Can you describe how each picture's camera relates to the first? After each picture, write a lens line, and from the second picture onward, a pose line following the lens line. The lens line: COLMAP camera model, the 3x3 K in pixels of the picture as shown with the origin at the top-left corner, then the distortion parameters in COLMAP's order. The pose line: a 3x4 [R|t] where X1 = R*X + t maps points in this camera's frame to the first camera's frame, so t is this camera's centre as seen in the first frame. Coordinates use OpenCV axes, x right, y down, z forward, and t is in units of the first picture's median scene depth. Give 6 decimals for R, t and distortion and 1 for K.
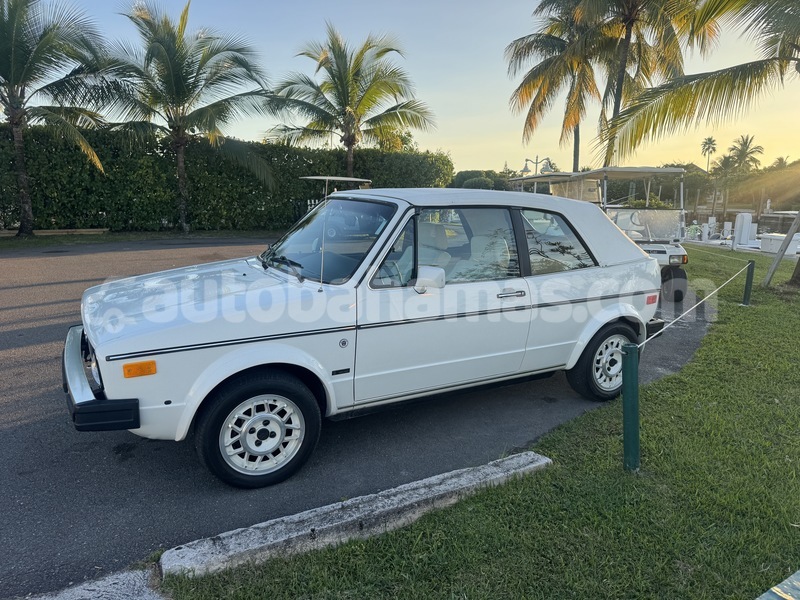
lens RADIAL K [[558.3, 0, 400.0], [0, 558.3, 300.0], [0, 0, 1]] dist [0.099729, -0.133140]
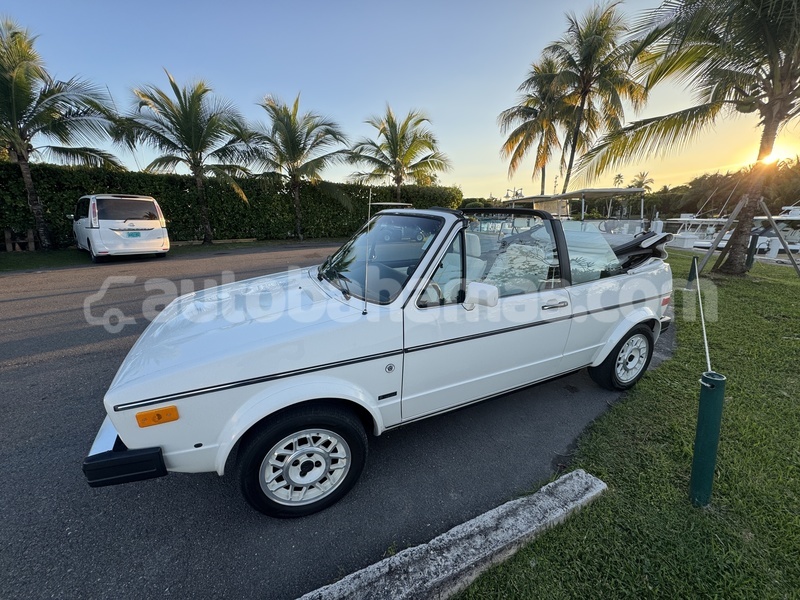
lens RADIAL K [[316.6, 0, 400.0], [0, 316.6, 300.0], [0, 0, 1]] dist [-0.000024, 0.000008]
pose [[0.996178, 0.000485, -0.087346, -0.007829], [0.006413, 0.996880, 0.078677, -0.016479], [0.087111, -0.078936, 0.993066, 0.099385]]
